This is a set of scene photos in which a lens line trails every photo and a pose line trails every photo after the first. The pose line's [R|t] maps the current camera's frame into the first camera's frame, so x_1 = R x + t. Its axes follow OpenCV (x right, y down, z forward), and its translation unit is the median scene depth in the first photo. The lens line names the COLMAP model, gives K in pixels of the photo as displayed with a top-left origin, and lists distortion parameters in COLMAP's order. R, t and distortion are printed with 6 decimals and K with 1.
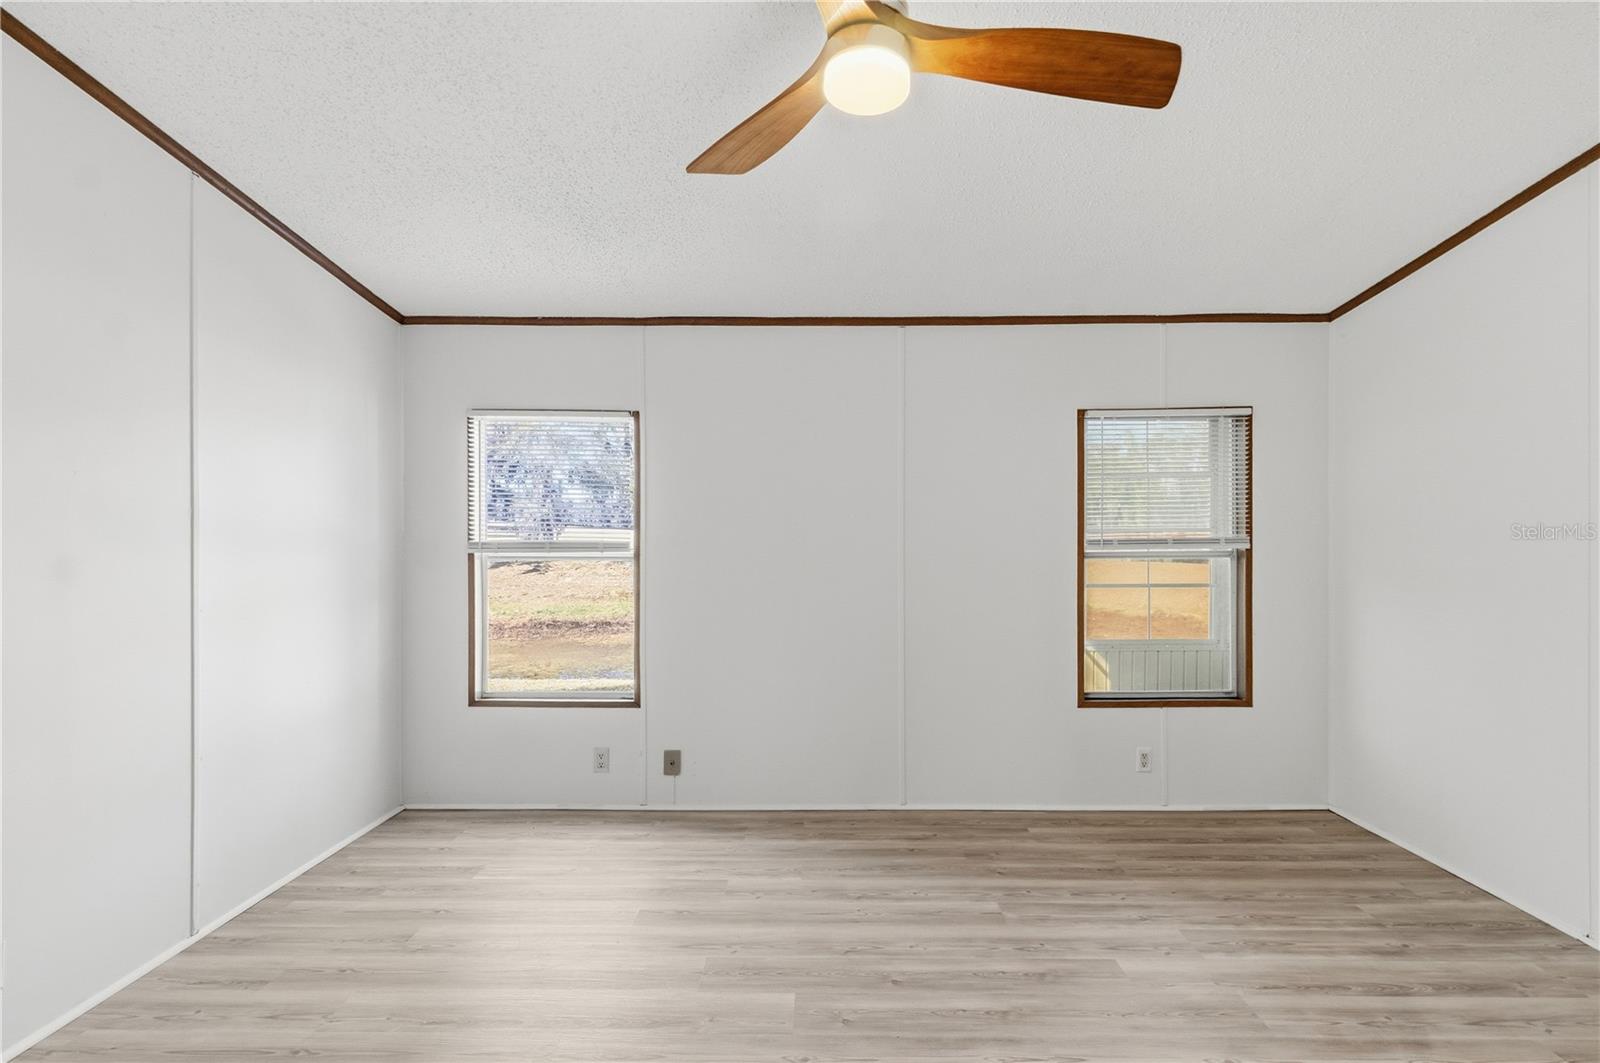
lens RADIAL K [[755.6, 0, 802.0], [0, 755.6, 537.6], [0, 0, 1]] dist [-0.005405, -0.001017]
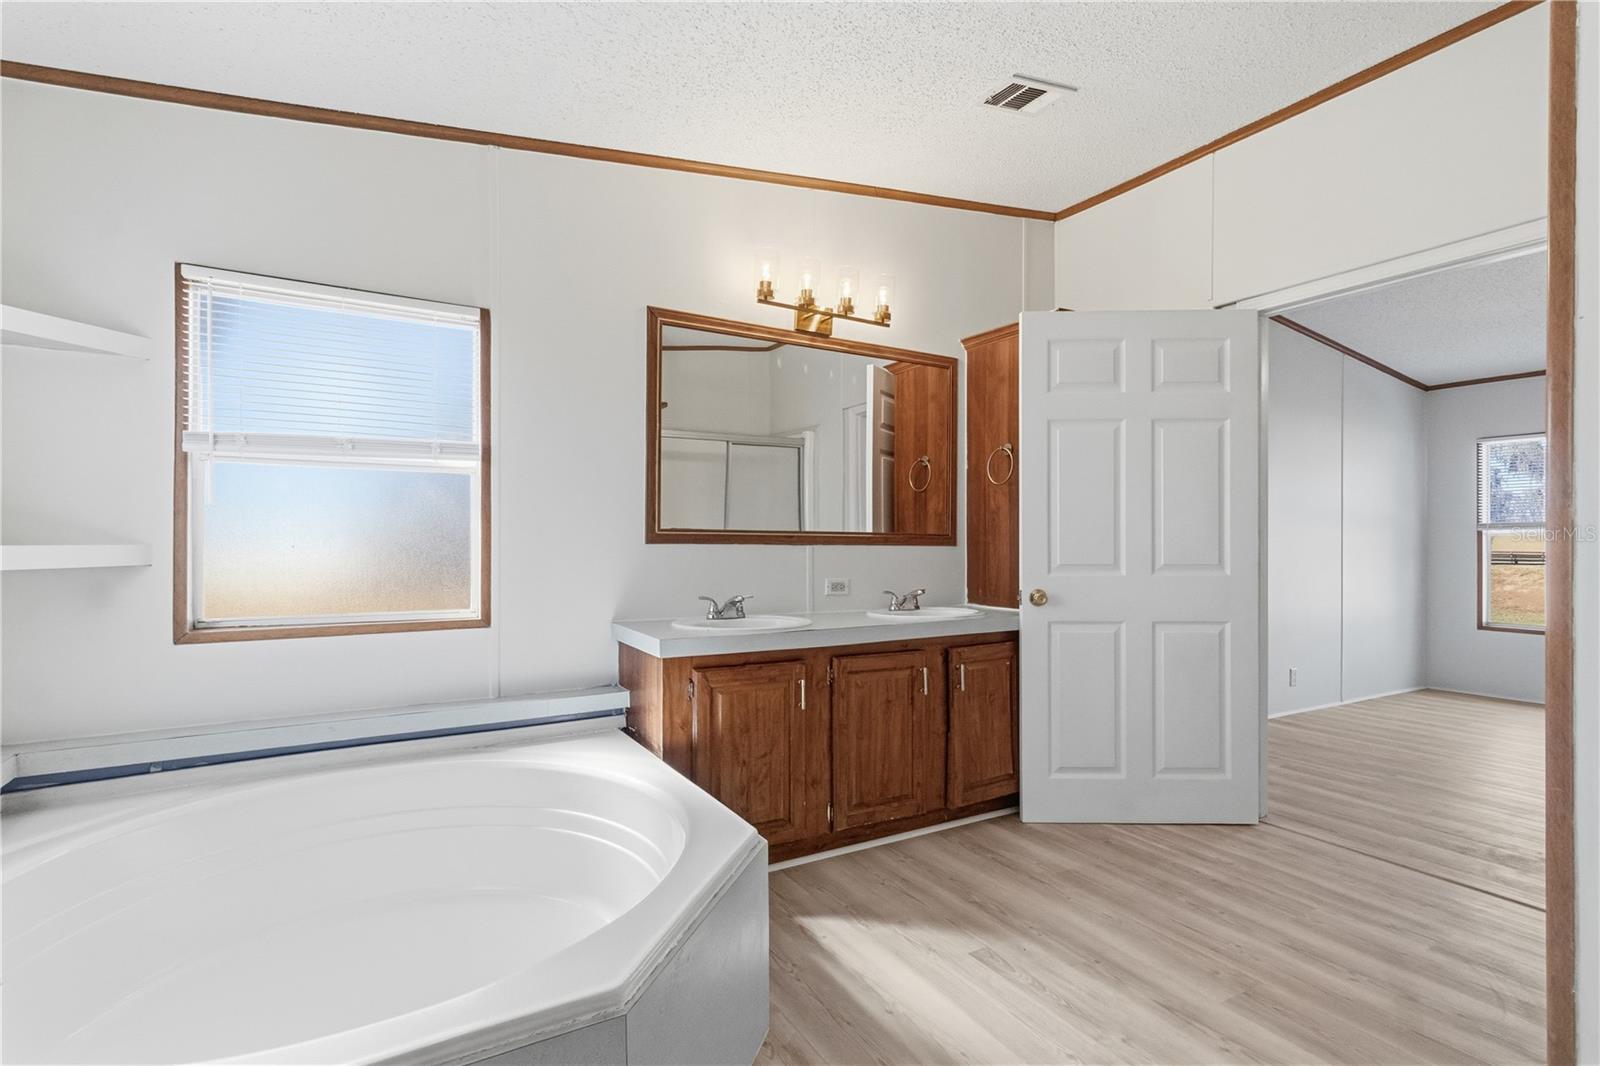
lens RADIAL K [[755.6, 0, 808.5], [0, 755.6, 543.9], [0, 0, 1]] dist [-0.005405, -0.001017]
pose [[0.503249, -0.000989, -0.864141, 0.205150], [0.003667, 0.999993, 0.000991, 0.041850], [0.864133, -0.003668, 0.503249, -0.983097]]
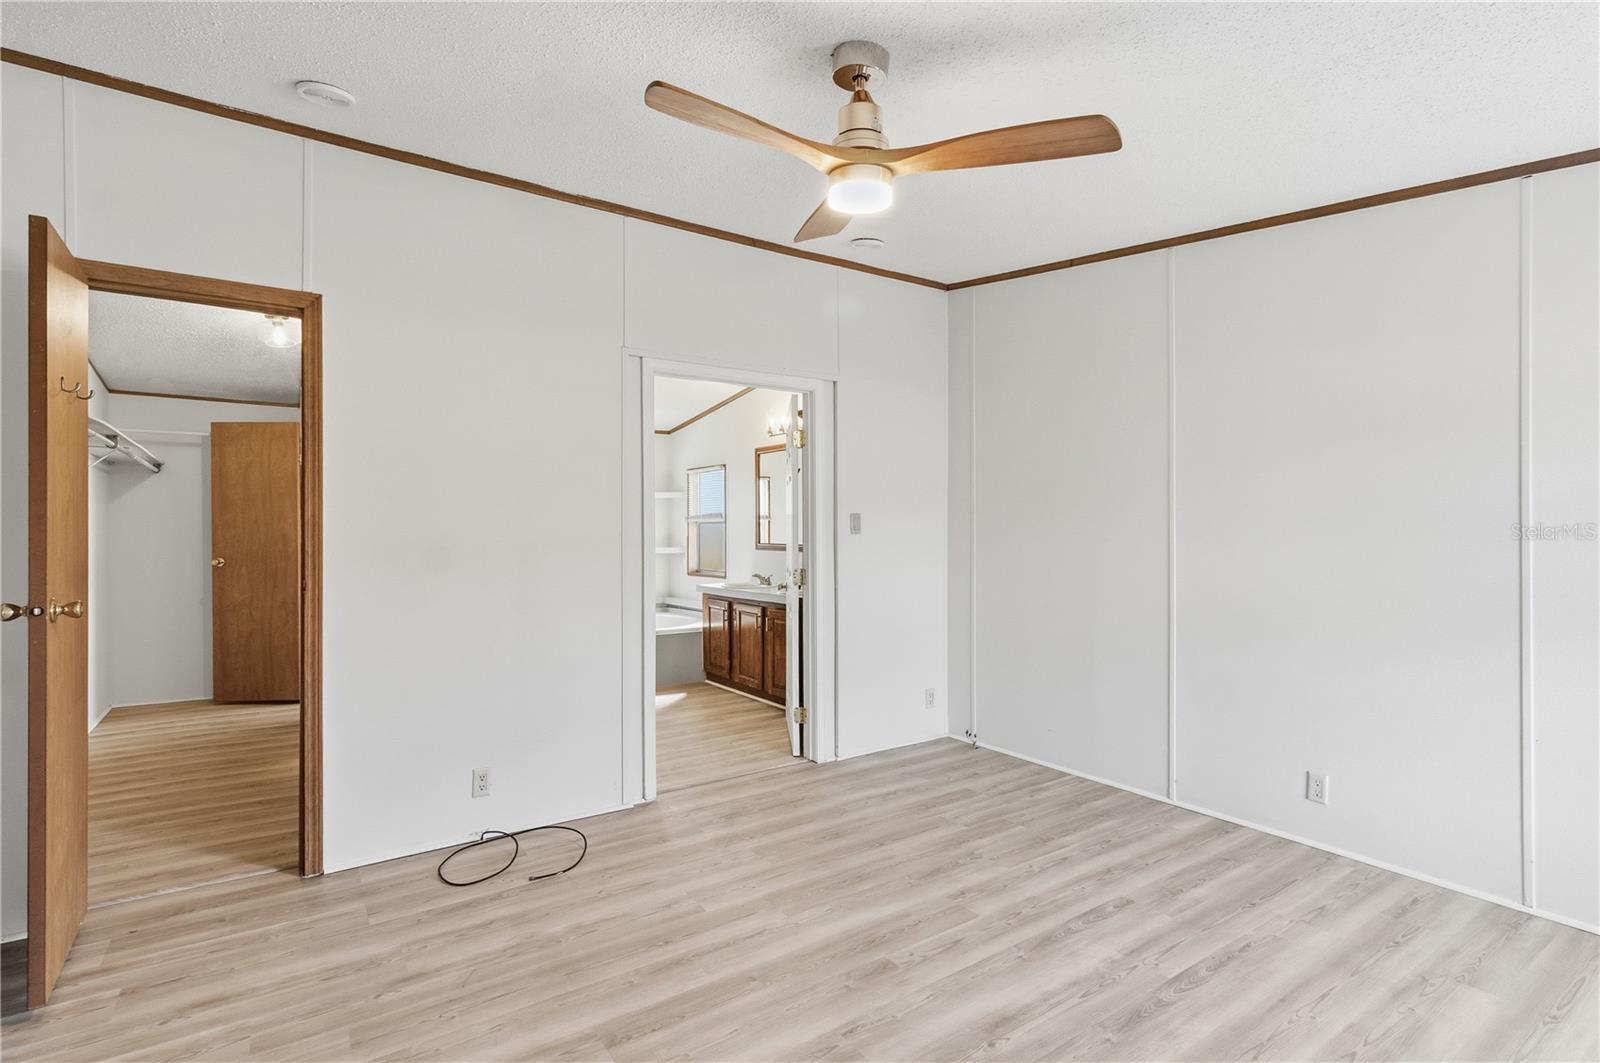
lens RADIAL K [[755.6, 0, 798.3], [0, 755.6, 537.5], [0, 0, 1]] dist [-0.005405, -0.001017]
pose [[-0.824061, -0.001050, -0.566501, 0.395572], [0.002875, 0.999978, -0.006035, 0.022787], [0.566494, -0.006602, -0.824039, 0.876460]]
